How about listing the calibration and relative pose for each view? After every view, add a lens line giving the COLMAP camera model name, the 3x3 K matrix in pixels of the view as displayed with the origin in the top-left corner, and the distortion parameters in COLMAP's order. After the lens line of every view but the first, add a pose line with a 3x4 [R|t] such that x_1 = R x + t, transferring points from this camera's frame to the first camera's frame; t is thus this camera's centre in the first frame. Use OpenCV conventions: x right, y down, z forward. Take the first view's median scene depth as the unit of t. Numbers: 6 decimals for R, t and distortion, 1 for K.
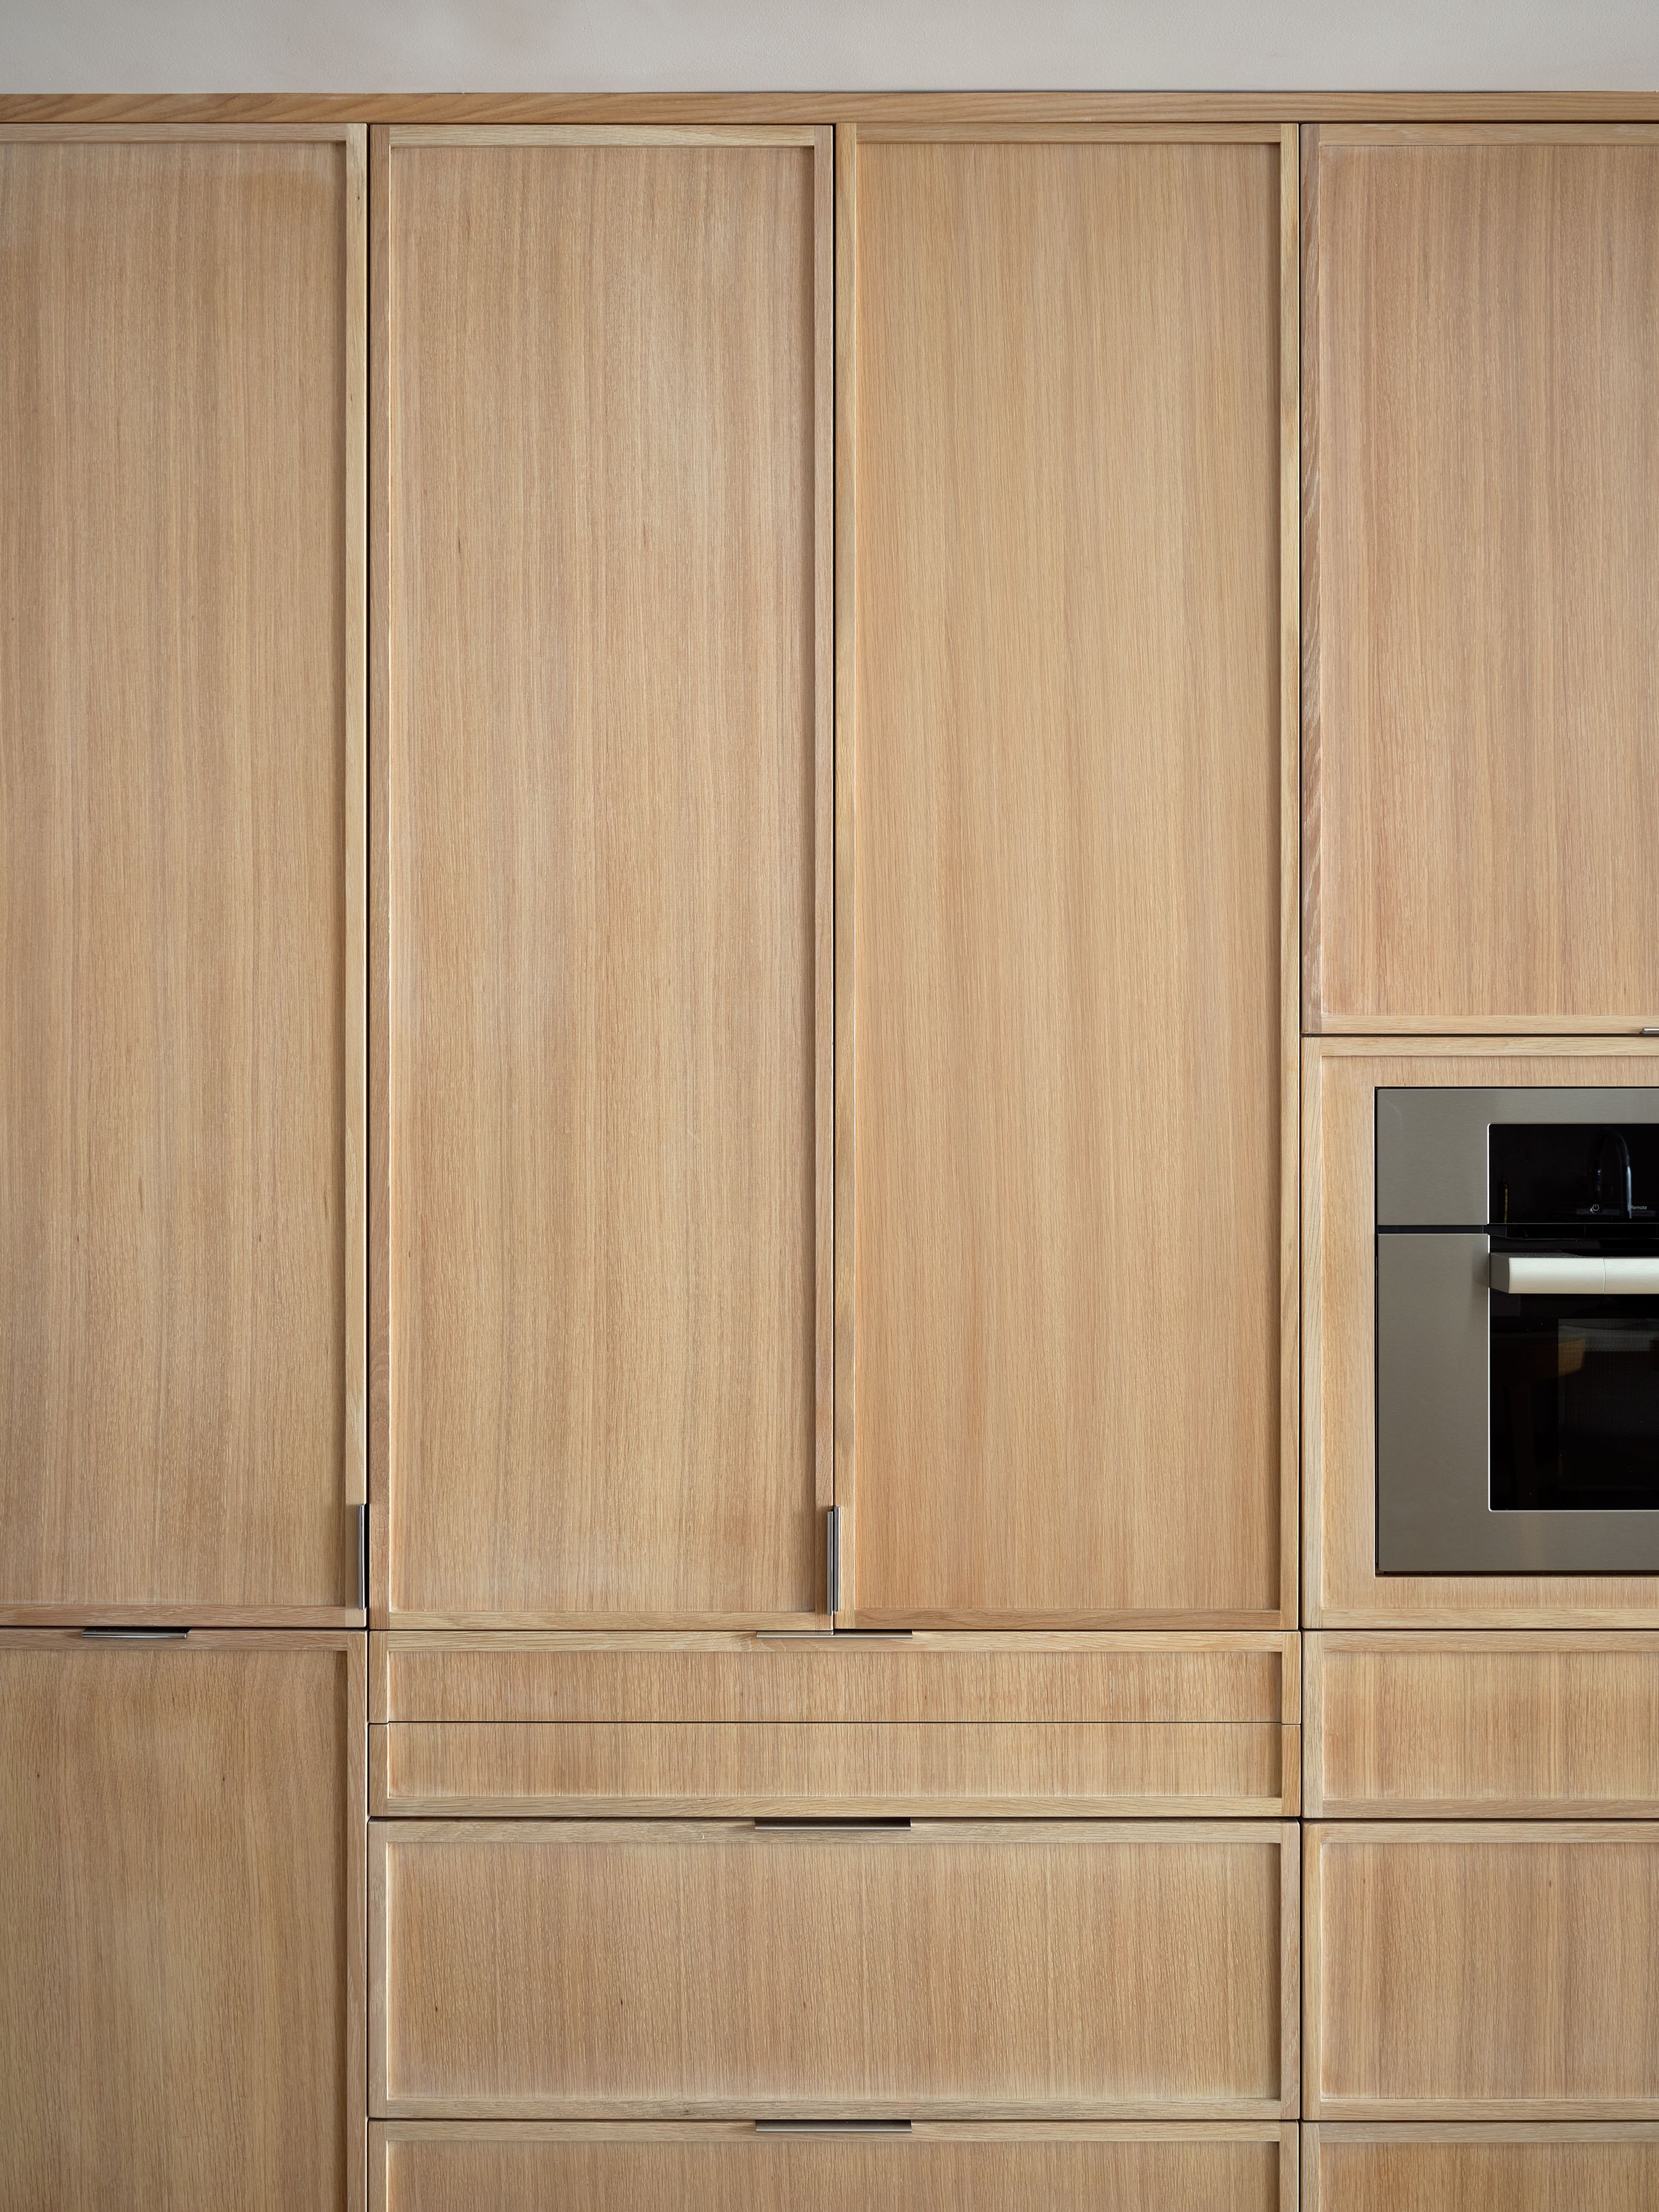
lens RADIAL K [[3230.8, 0, 831.0], [0, 3230.8, 1103.7], [0, 0, 1]] dist [0.010616, 0.000000]
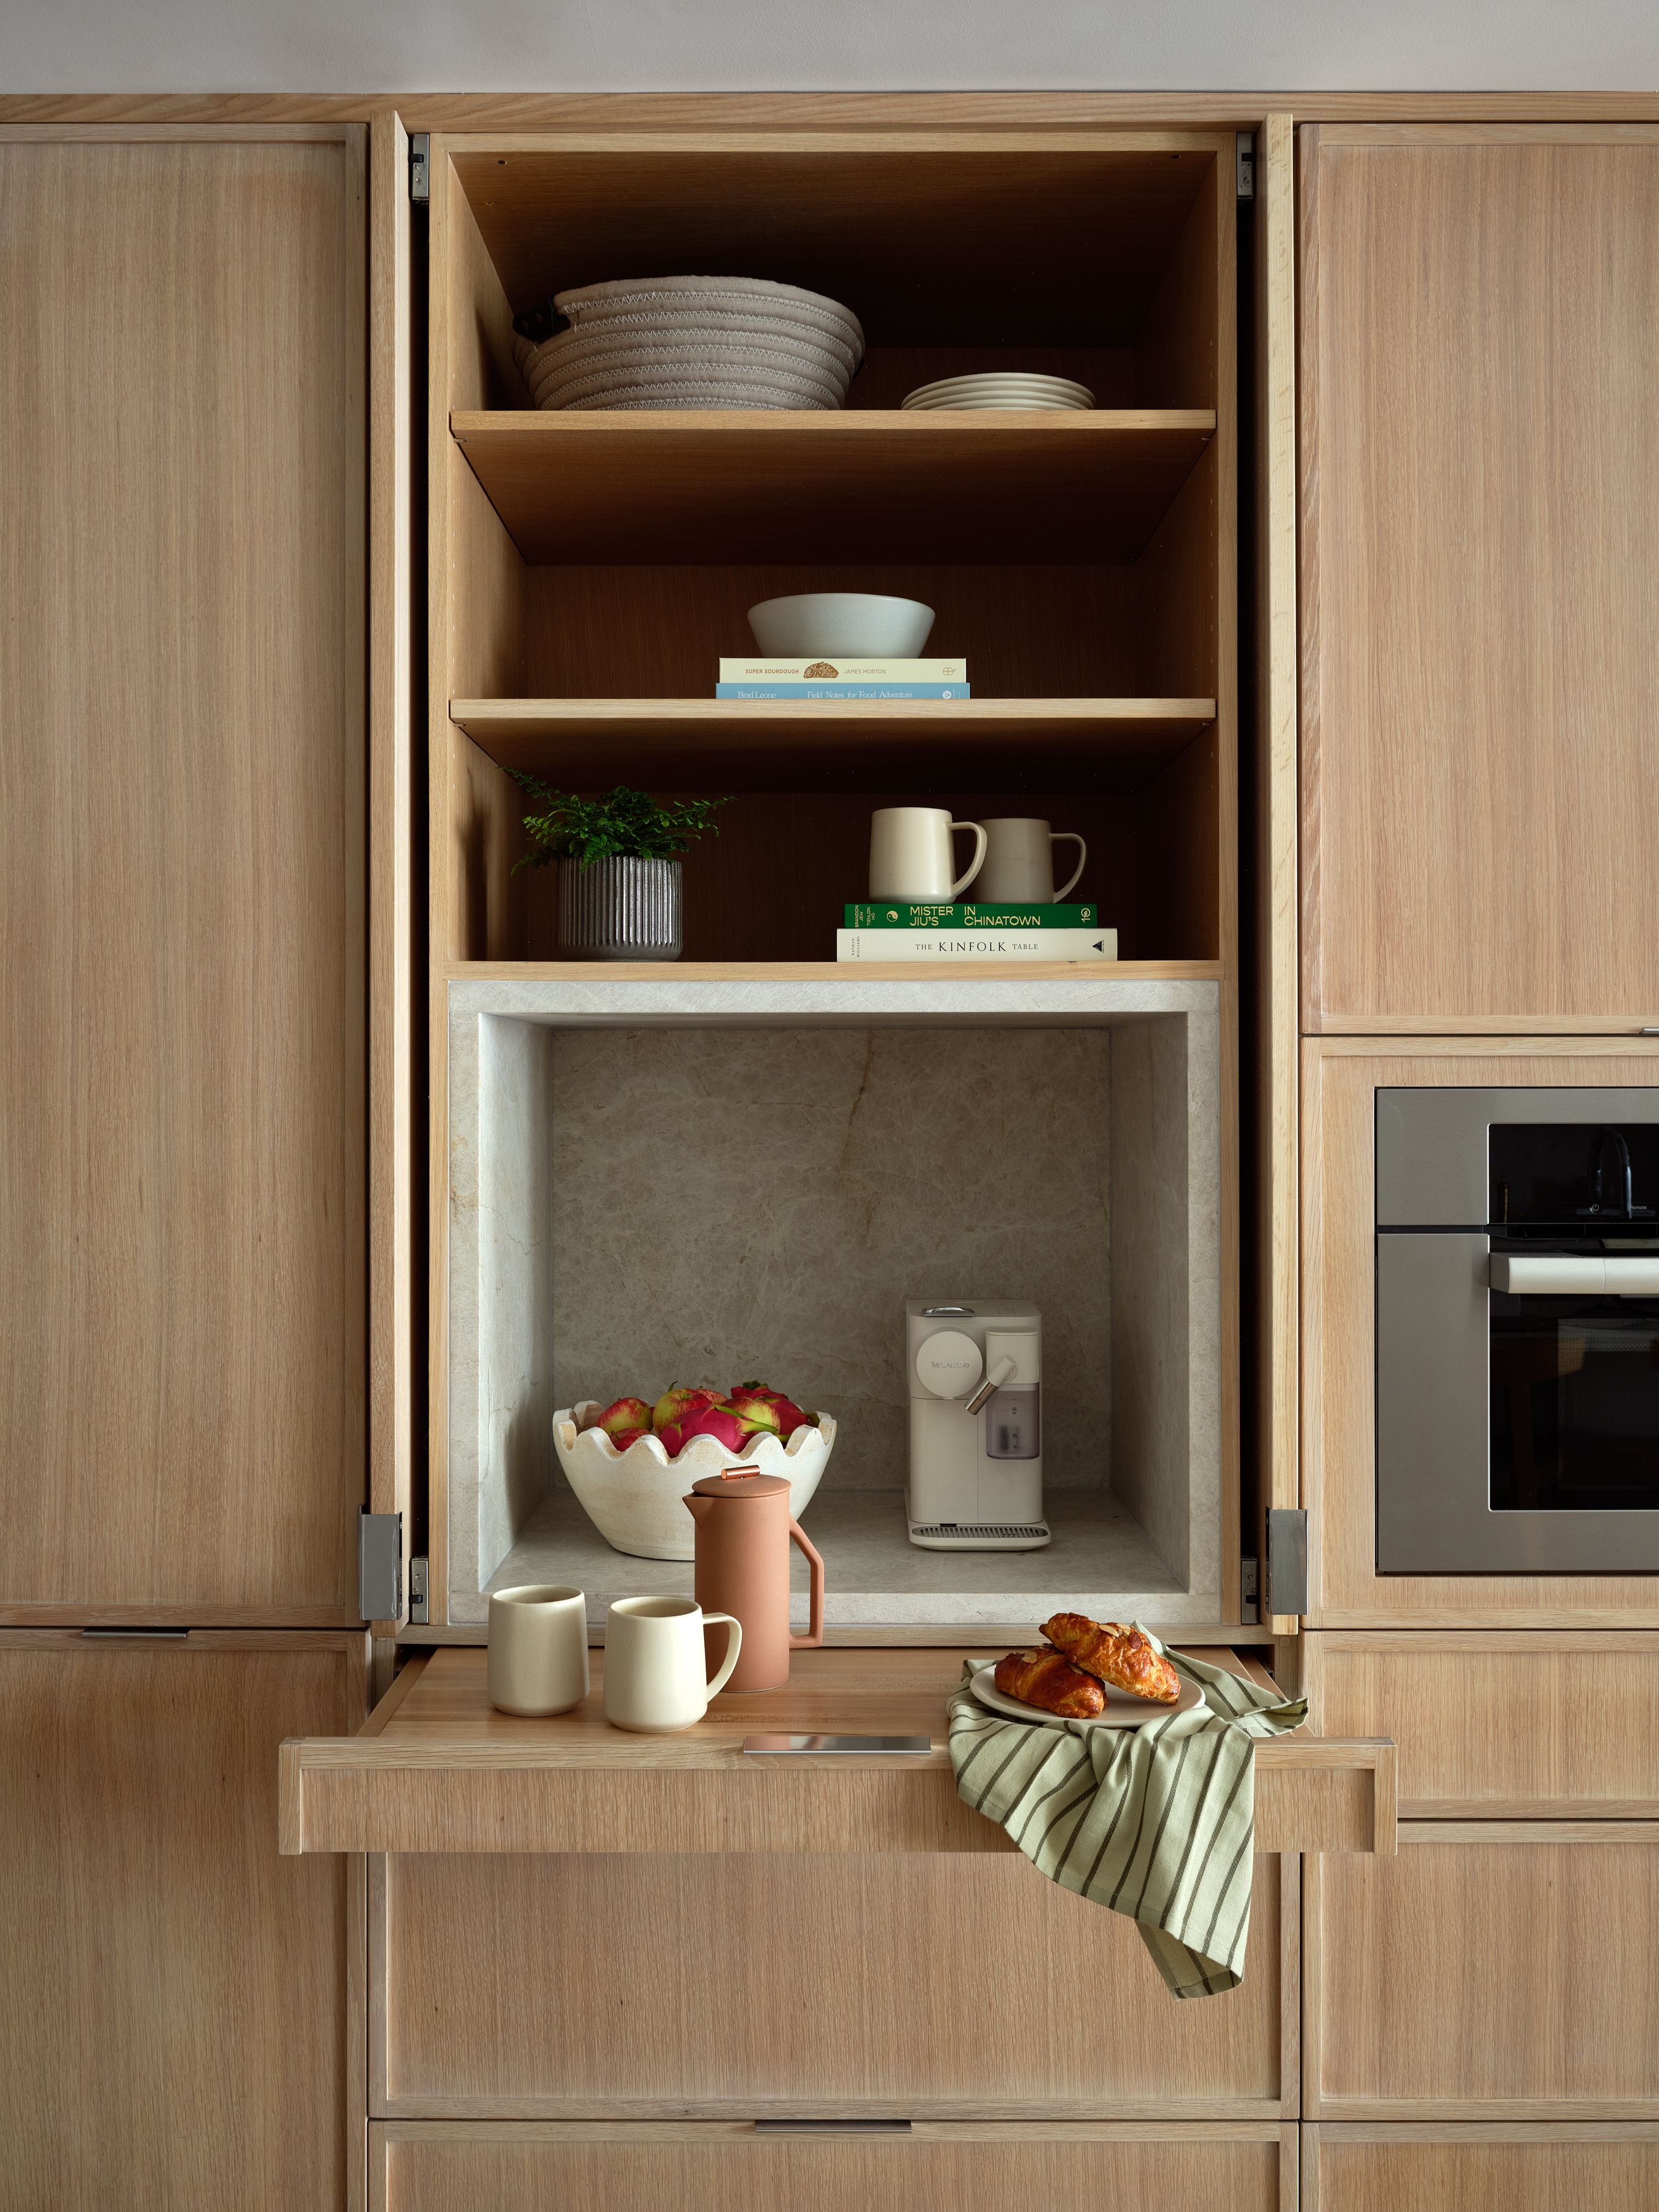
lens RADIAL K [[3230.8, 0, 827.9], [0, 3230.8, 1107.5], [0, 0, 1]] dist [0.010616, 0.000000]
pose [[1.000000, -0.000204, -0.000900, -0.000521], [0.000205, 0.999999, 0.001134, -0.001815], [0.000899, -0.001134, 0.999999, 0.166972]]
